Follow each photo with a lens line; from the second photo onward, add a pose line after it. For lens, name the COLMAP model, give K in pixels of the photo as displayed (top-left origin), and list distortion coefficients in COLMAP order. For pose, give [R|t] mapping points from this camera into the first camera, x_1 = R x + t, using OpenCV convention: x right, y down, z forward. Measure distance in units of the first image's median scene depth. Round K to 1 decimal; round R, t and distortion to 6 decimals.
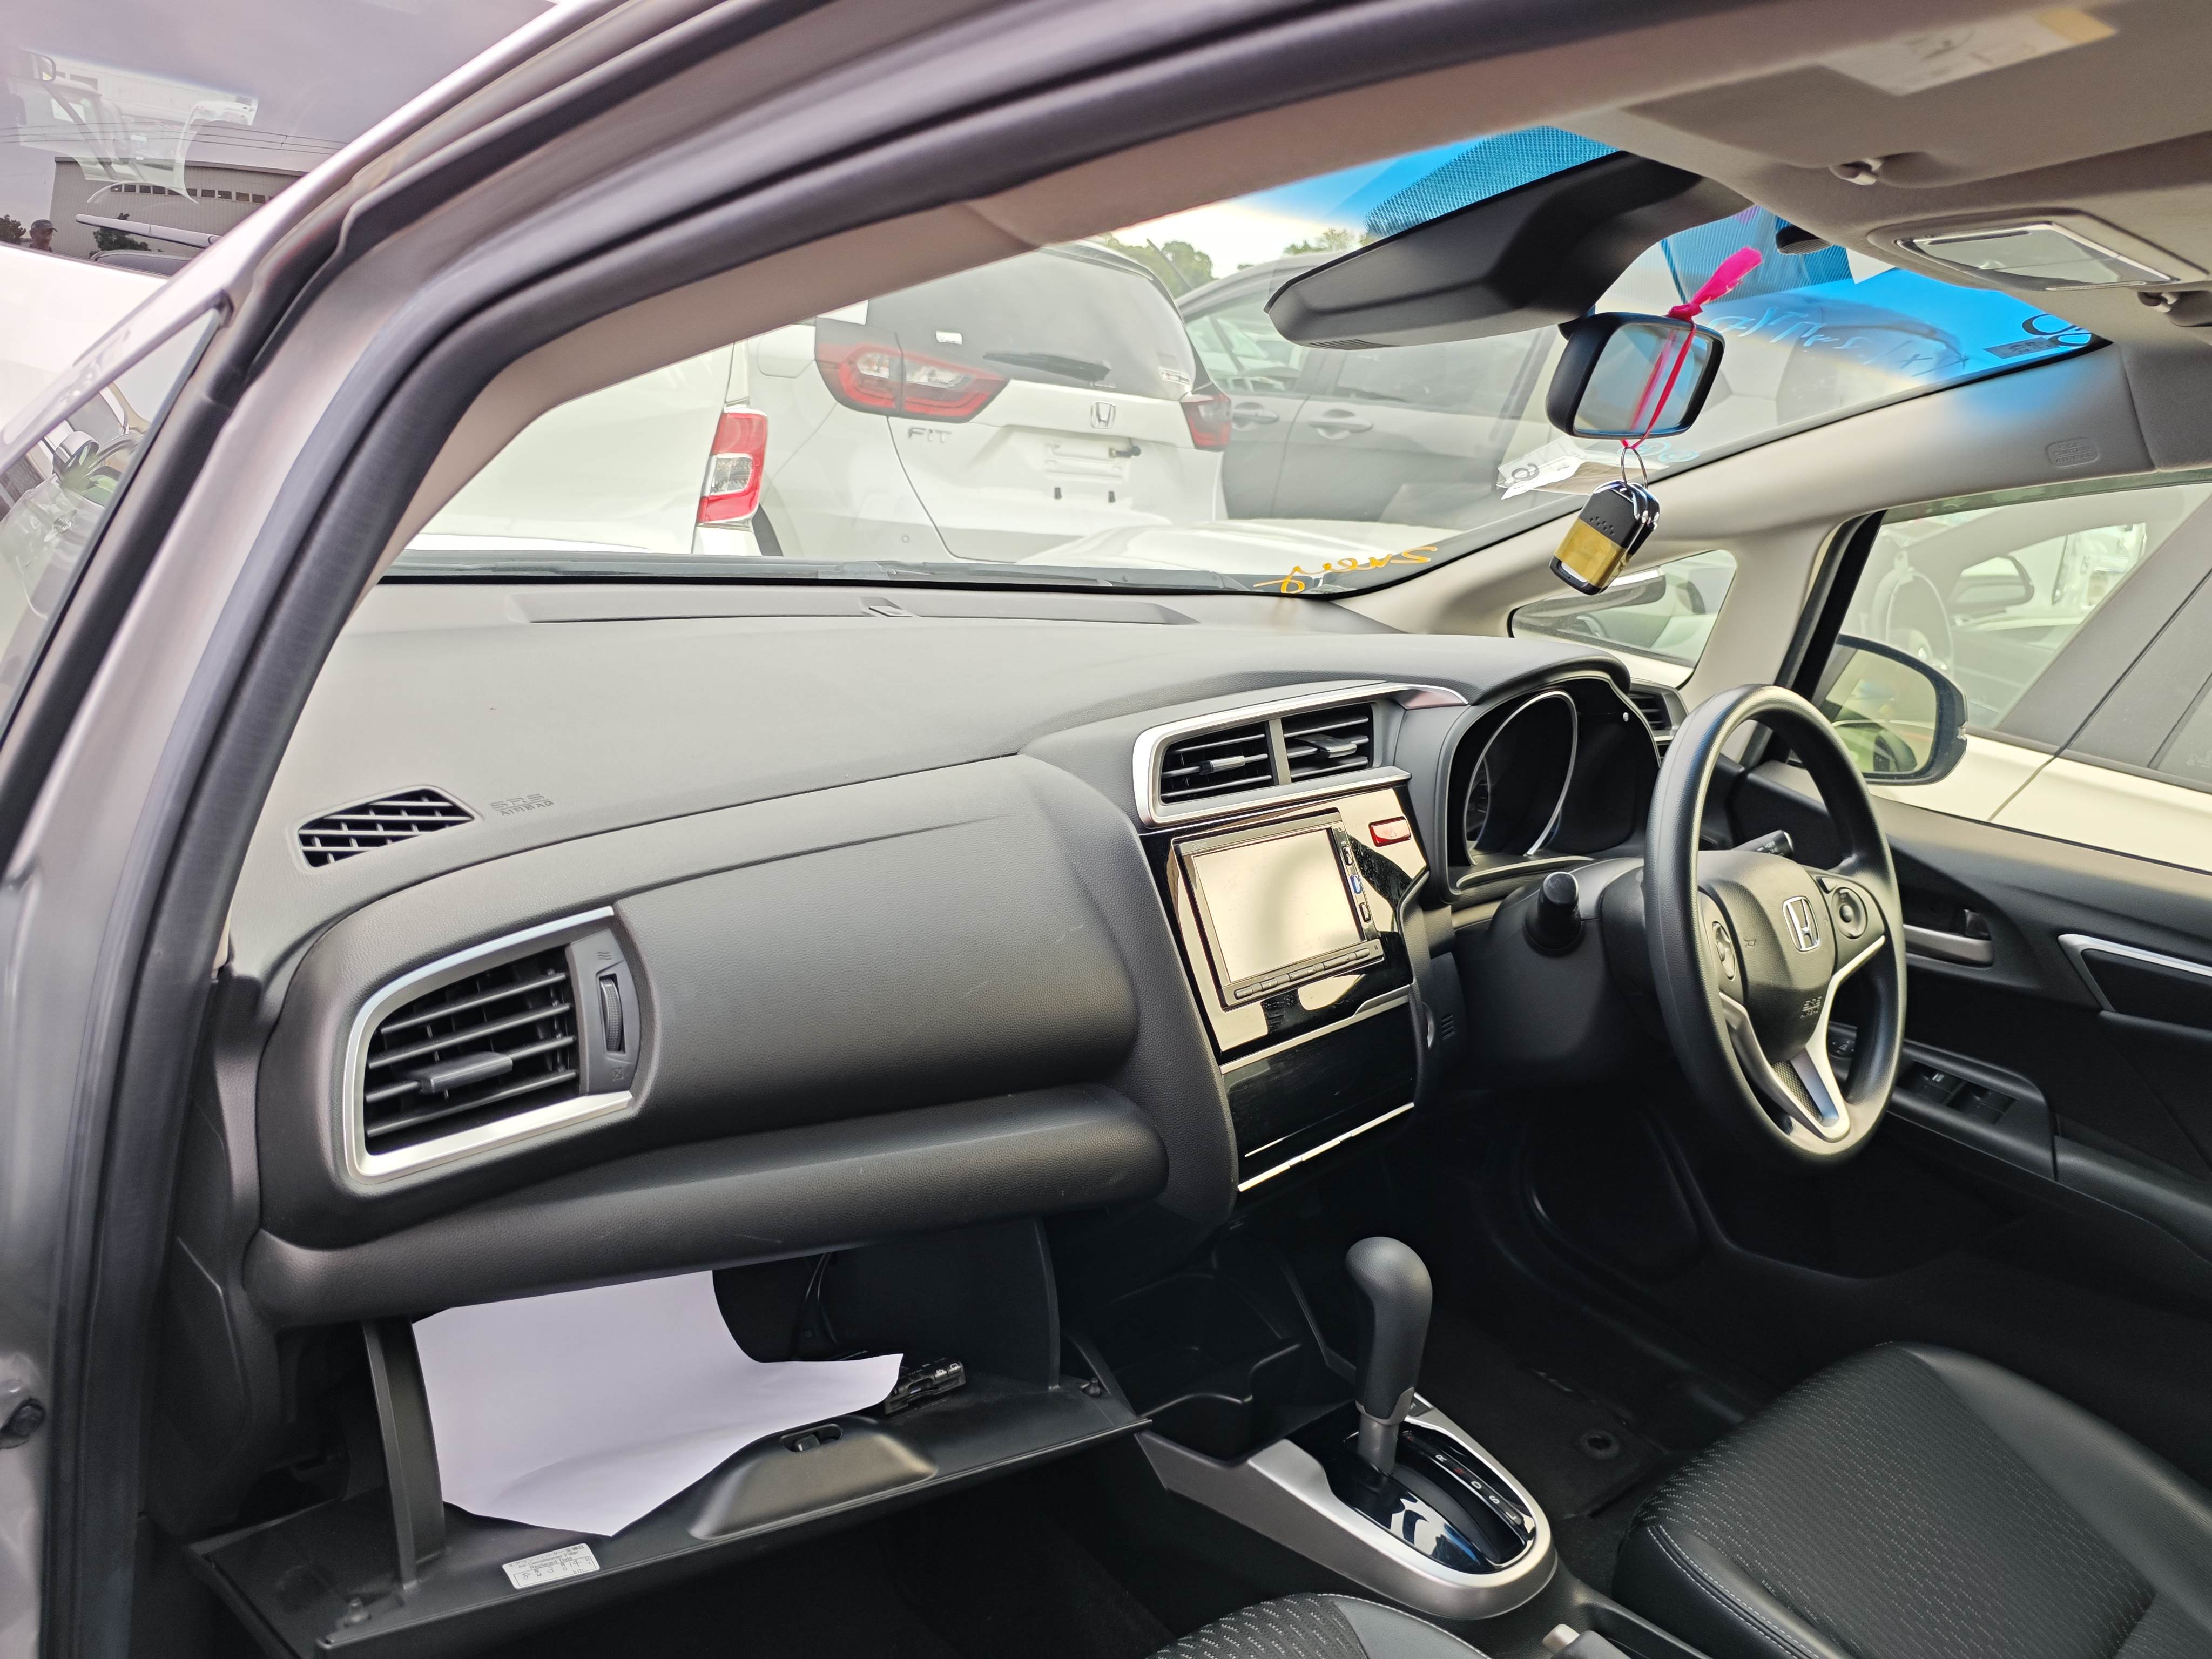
lens RADIAL K [[1595.7, 0, 1133.6], [0, 1595.7, 833.7], [0, 0, 1]] dist [0.026360, -0.044192]
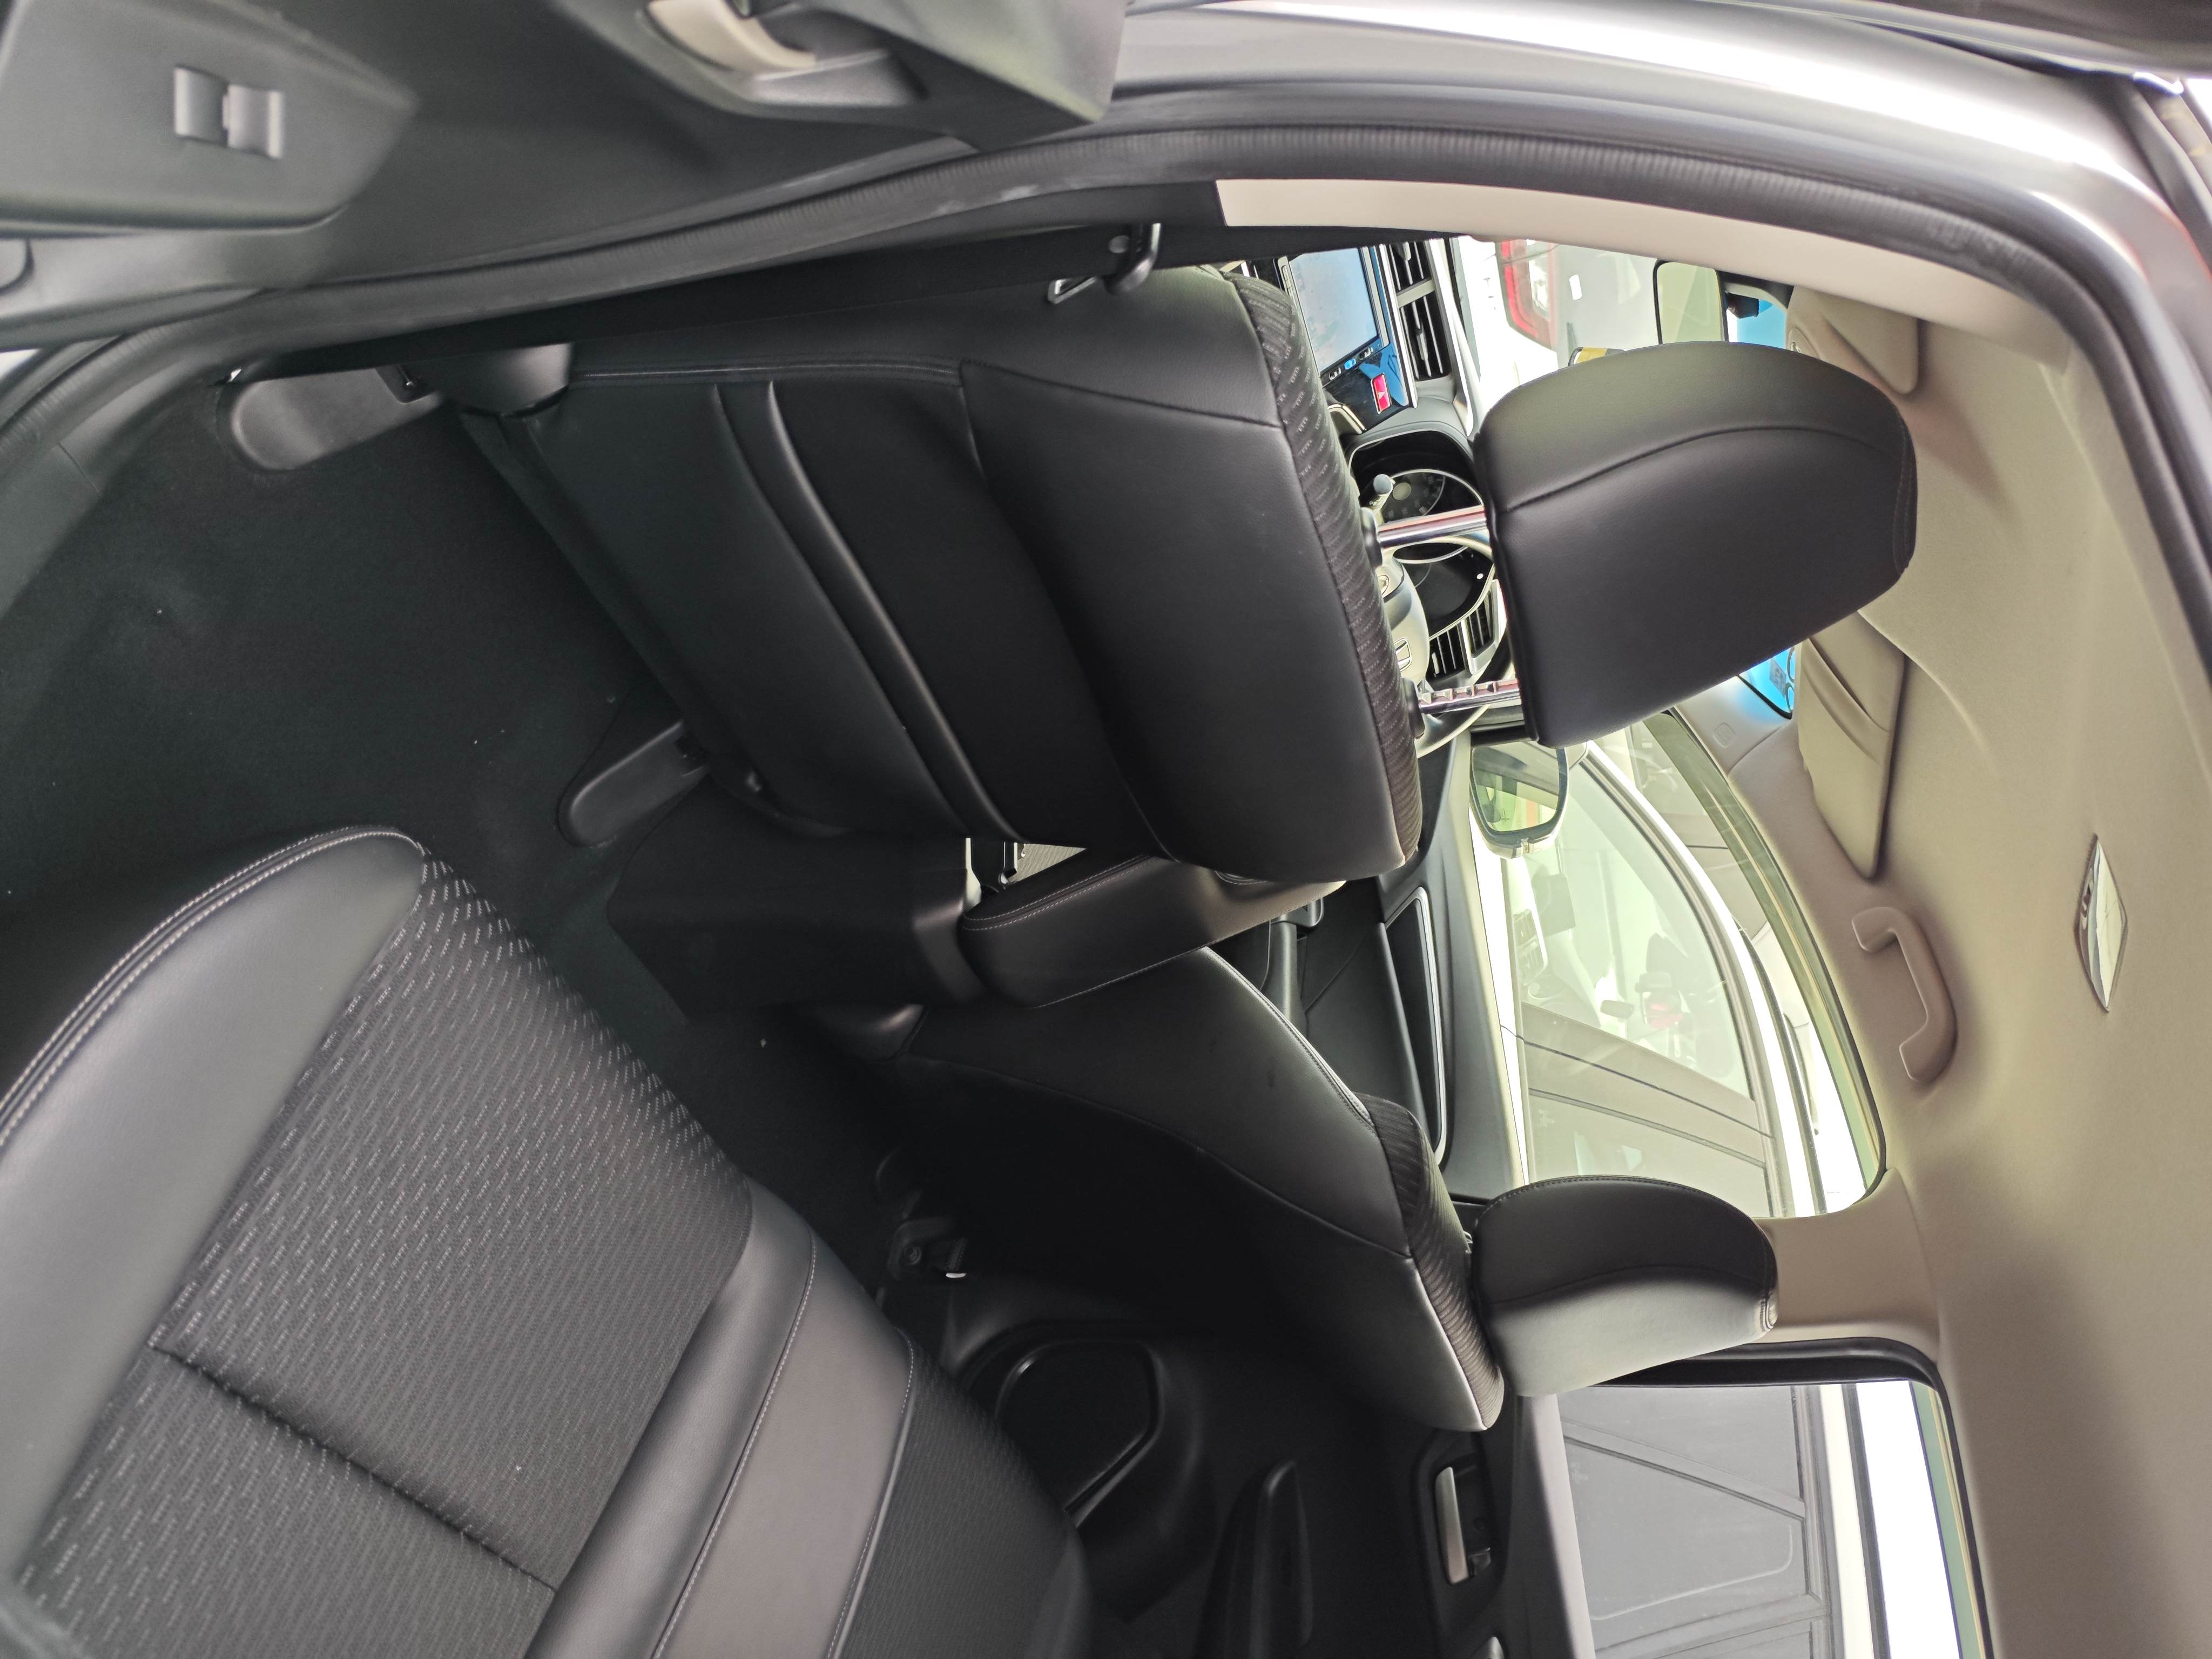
lens RADIAL K [[1572.9, 0, 1125.8], [0, 1572.9, 796.5], [0, 0, 1]] dist [0.022114, -0.041632]
pose [[0.284223, 0.958598, 0.017520, 0.482070], [-0.958717, 0.283994, 0.014454, 0.364232], [0.008880, -0.020905, 0.999742, -0.654447]]
